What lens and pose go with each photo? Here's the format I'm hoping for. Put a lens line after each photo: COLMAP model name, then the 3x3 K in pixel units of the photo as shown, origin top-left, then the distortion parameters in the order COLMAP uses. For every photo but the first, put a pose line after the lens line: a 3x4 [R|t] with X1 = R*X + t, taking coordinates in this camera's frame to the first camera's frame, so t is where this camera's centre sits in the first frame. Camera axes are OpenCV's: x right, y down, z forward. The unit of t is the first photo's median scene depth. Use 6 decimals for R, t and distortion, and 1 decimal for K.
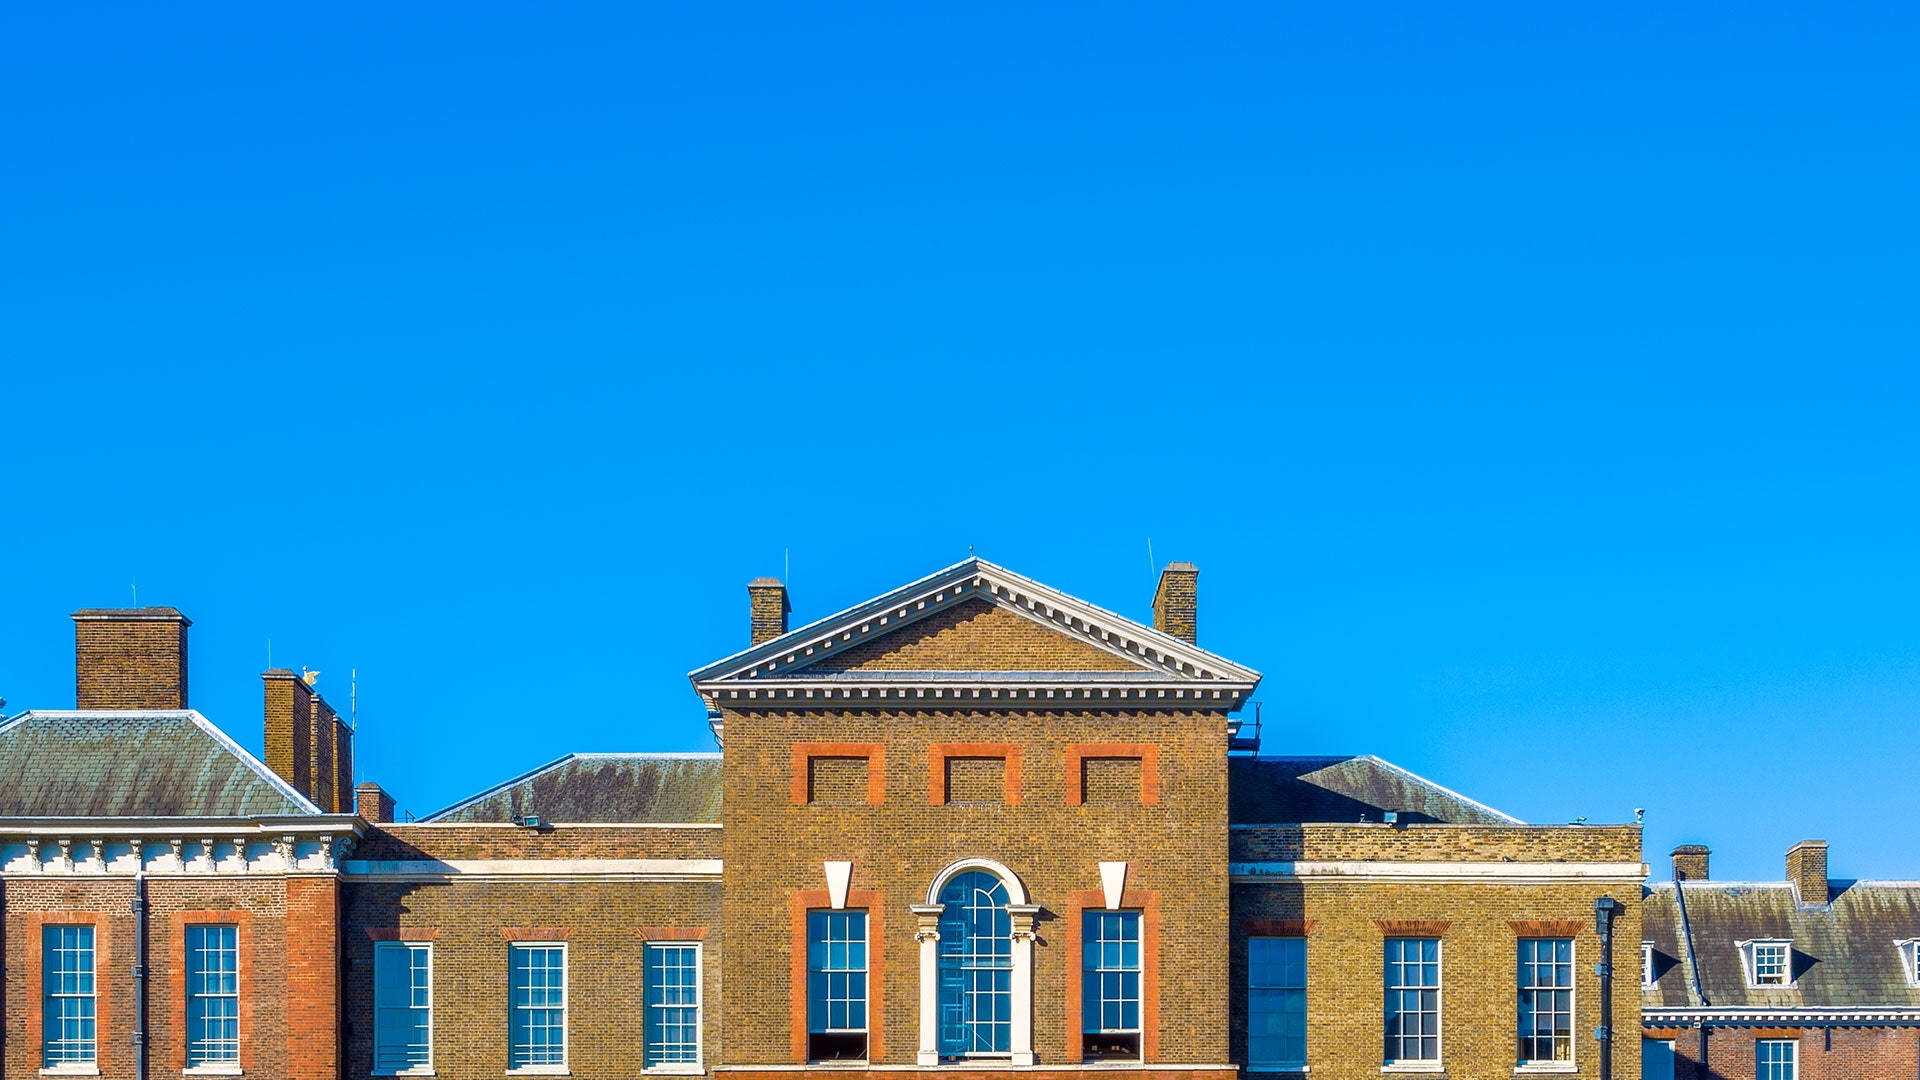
lens RADIAL K [[3220.0, 0, 1014.7], [0, 3220.0, 1326.6], [0, 0, 1]] dist [0.016599, 0.047304]
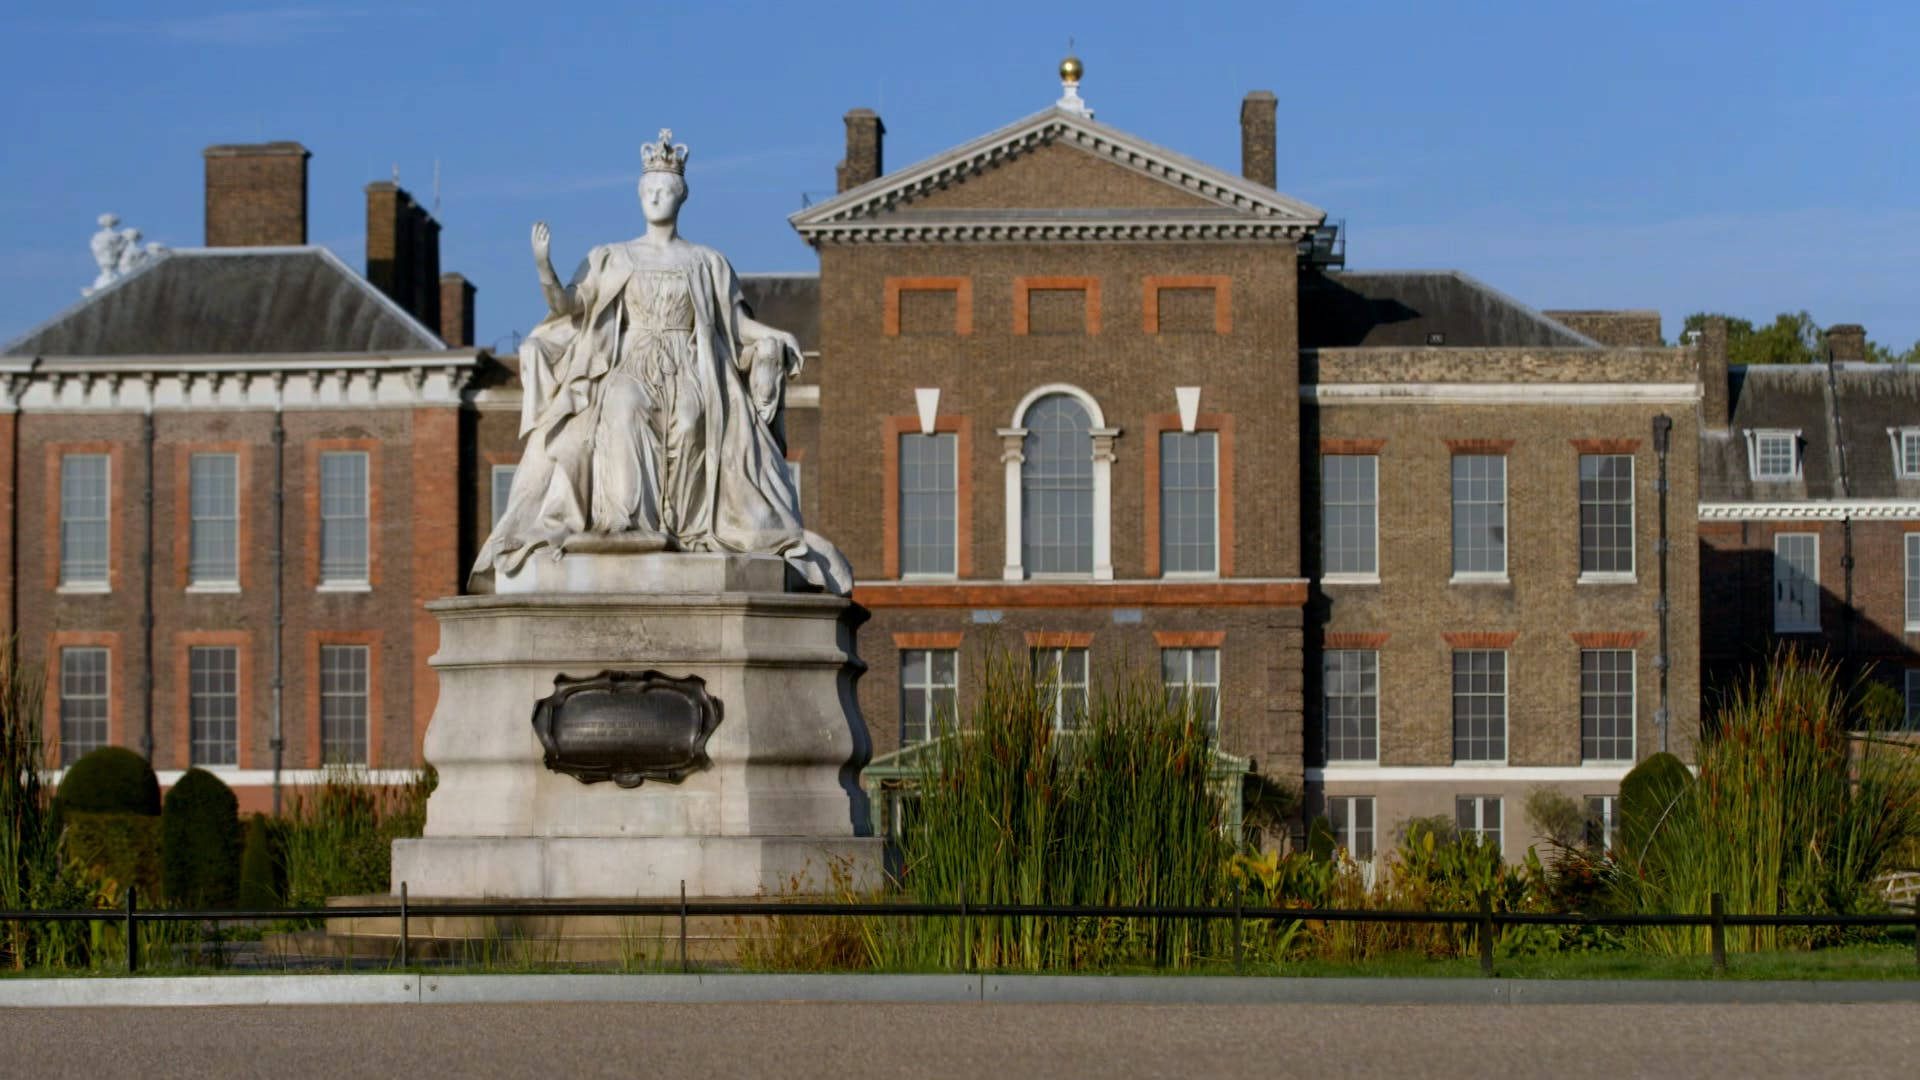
lens RADIAL K [[4638.3, 0, 959.7], [0, 4638.3, 631.9], [0, 0, 1]] dist [-0.201482, -0.238426]
pose [[0.997958, -0.003452, -0.063781, 0.051409], [0.000198, 0.998701, -0.050956, 0.012812], [0.063874, 0.050839, 0.996662, -0.503448]]
